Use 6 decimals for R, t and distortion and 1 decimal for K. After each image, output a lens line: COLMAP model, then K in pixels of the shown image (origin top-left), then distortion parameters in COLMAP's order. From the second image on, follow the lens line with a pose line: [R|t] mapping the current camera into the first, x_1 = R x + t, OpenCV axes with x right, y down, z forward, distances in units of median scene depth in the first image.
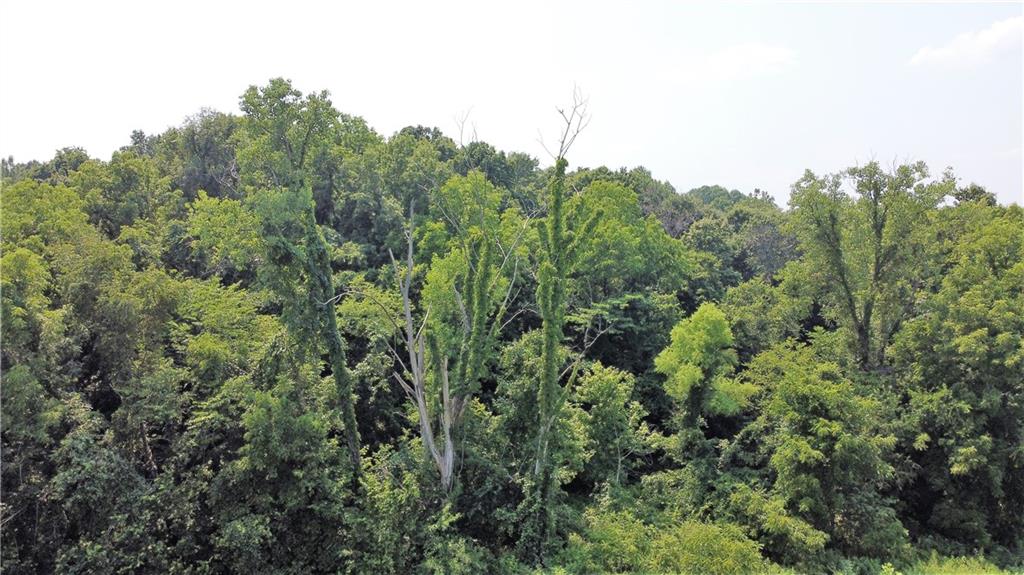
lens RADIAL K [[776.8, 0, 508.8], [0, 776.8, 288.7], [0, 0, 1]] dist [0.000582, -0.001477]
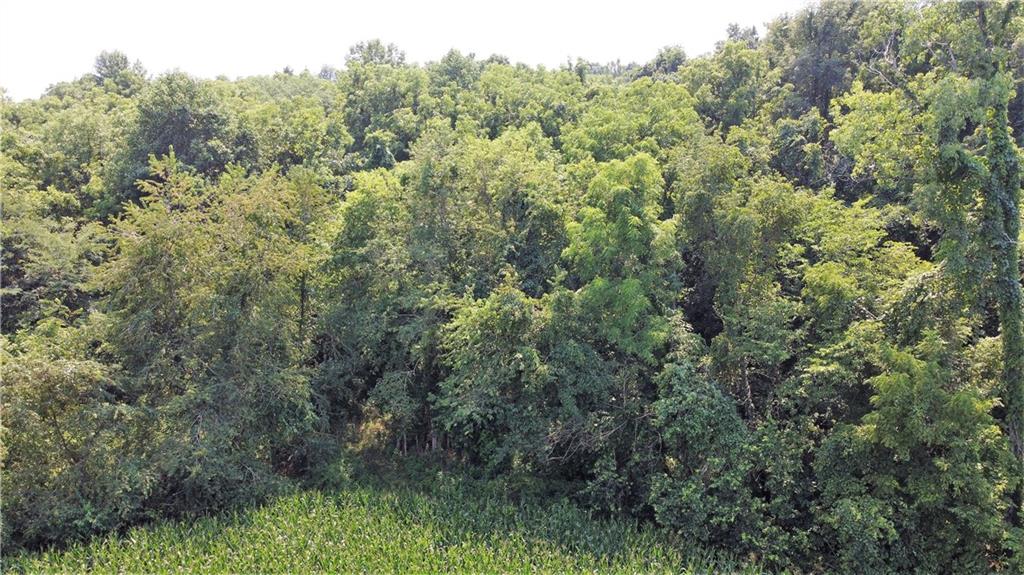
lens RADIAL K [[776.8, 0, 508.8], [0, 776.8, 288.7], [0, 0, 1]] dist [0.000582, -0.001477]
pose [[0.771242, 0.132819, -0.622531, -0.142887], [-0.050686, 0.987697, 0.147935, -0.018907], [0.634521, -0.082540, 0.768486, 0.164332]]
